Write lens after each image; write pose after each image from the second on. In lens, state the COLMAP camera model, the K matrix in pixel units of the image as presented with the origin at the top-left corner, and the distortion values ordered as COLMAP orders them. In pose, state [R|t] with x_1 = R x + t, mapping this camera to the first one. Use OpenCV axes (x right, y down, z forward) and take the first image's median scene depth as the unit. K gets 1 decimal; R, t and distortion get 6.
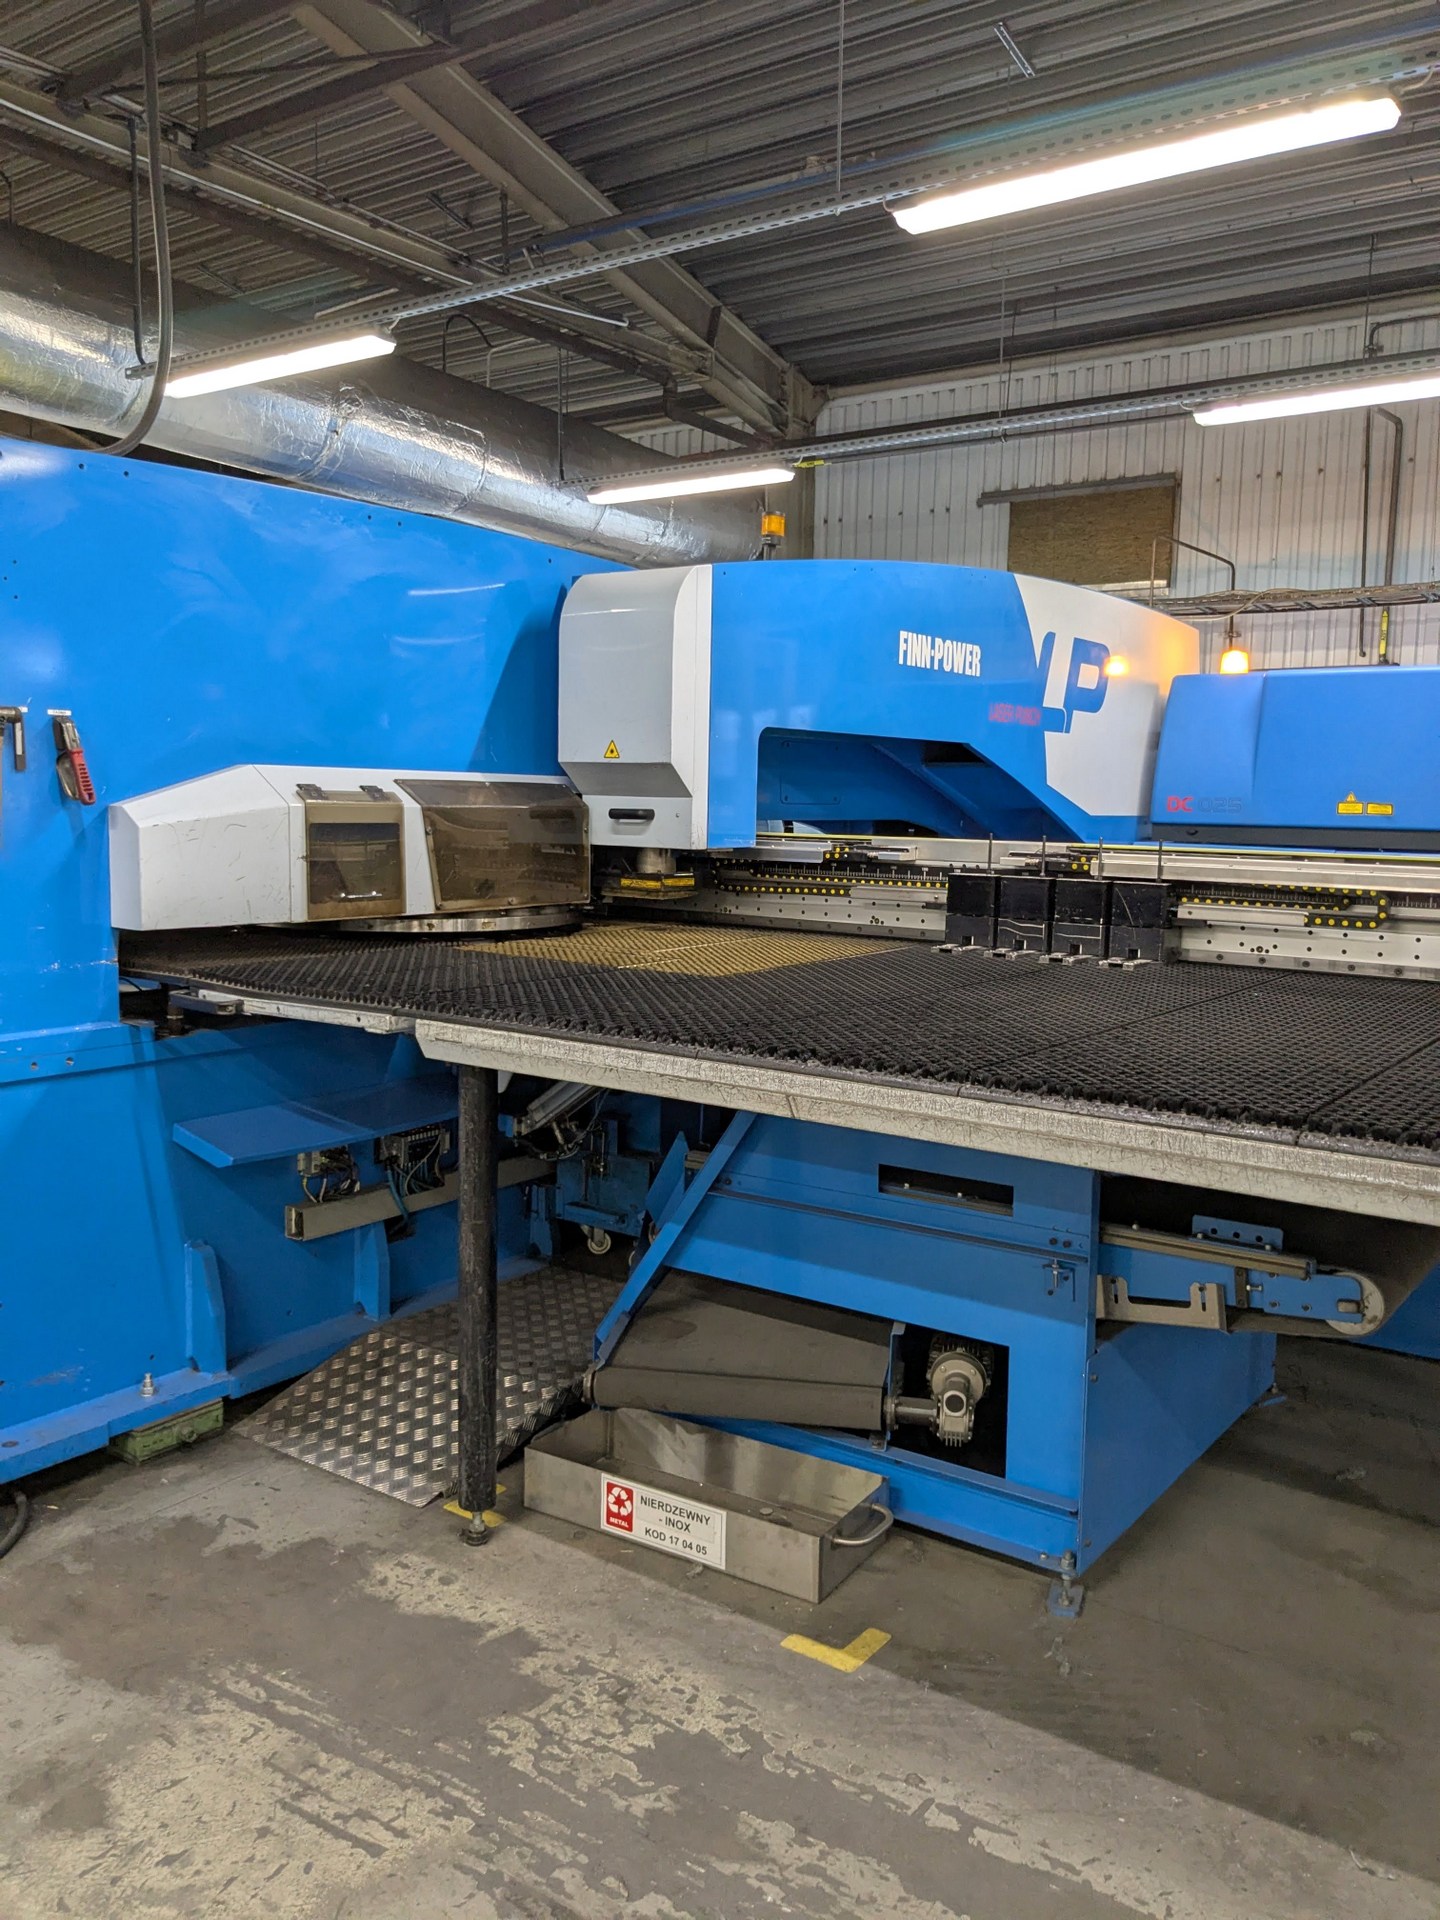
lens RADIAL K [[1520.7, 0, 720.0], [0, 1520.7, 960.0], [0, 0, 1]] dist [0.049019, -0.075542]
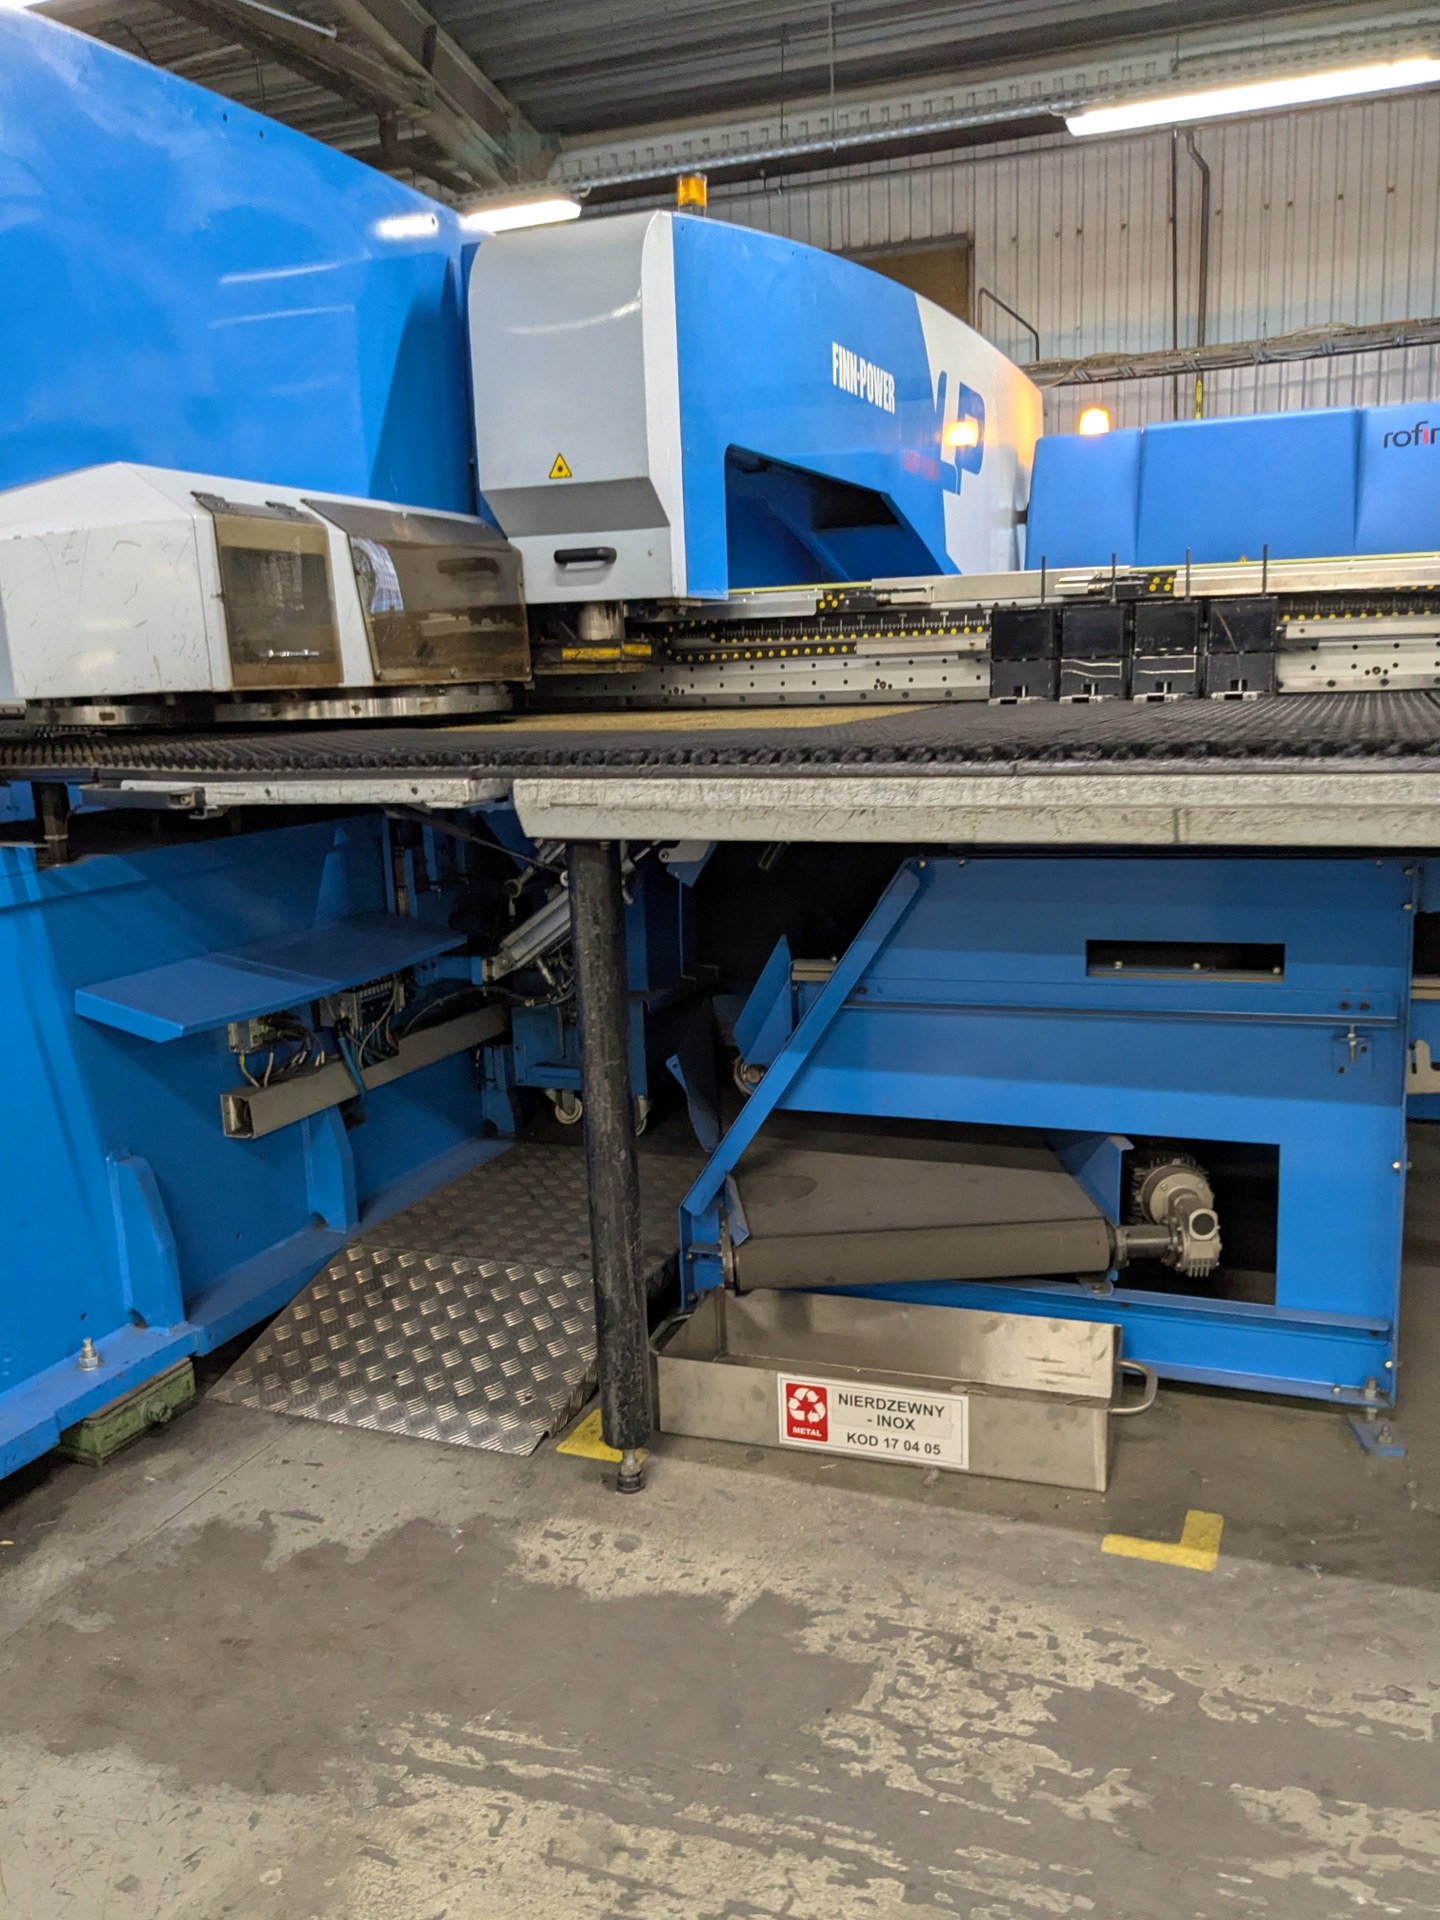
lens RADIAL K [[1559.5, 0, 752.8], [0, 1559.5, 1000.1], [0, 0, 1]] dist [0.064593, -0.109288]
pose [[0.970999, -0.099266, 0.217502, -0.211138], [0.076310, 0.990827, 0.111532, 0.055274], [-0.226578, -0.091700, 0.969667, 0.230501]]
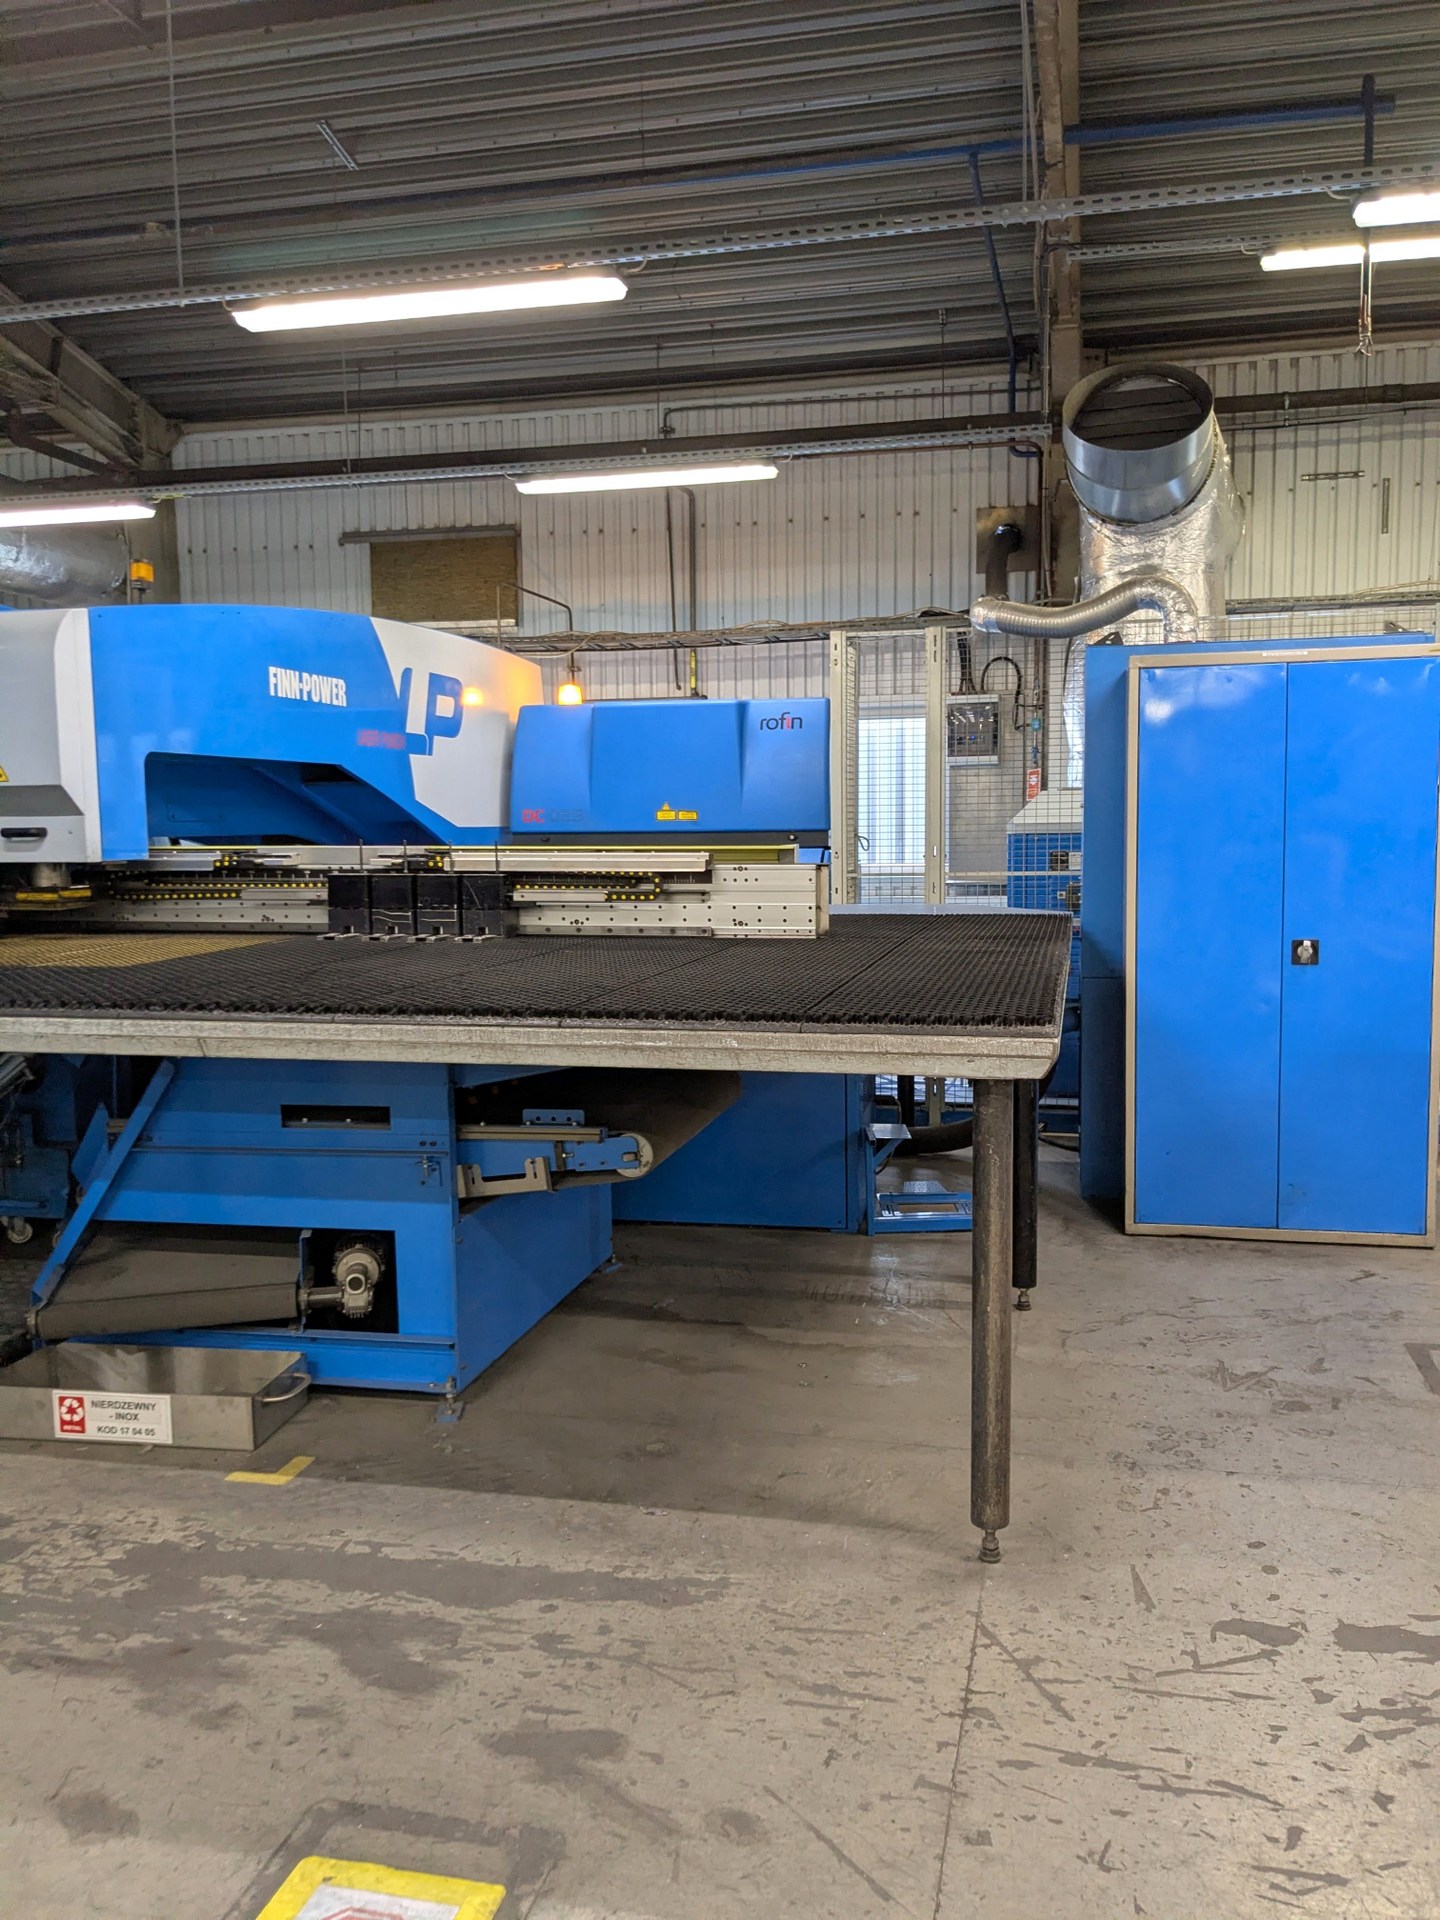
lens RADIAL K [[1488.7, 0, 748.1], [0, 1488.7, 985.2], [0, 0, 1]] dist [0.060785, -0.104374]
pose [[0.916203, -0.071950, 0.394202, -0.018003], [0.069909, 0.997362, 0.019558, 0.035212], [-0.394569, 0.009639, 0.918816, -0.240642]]
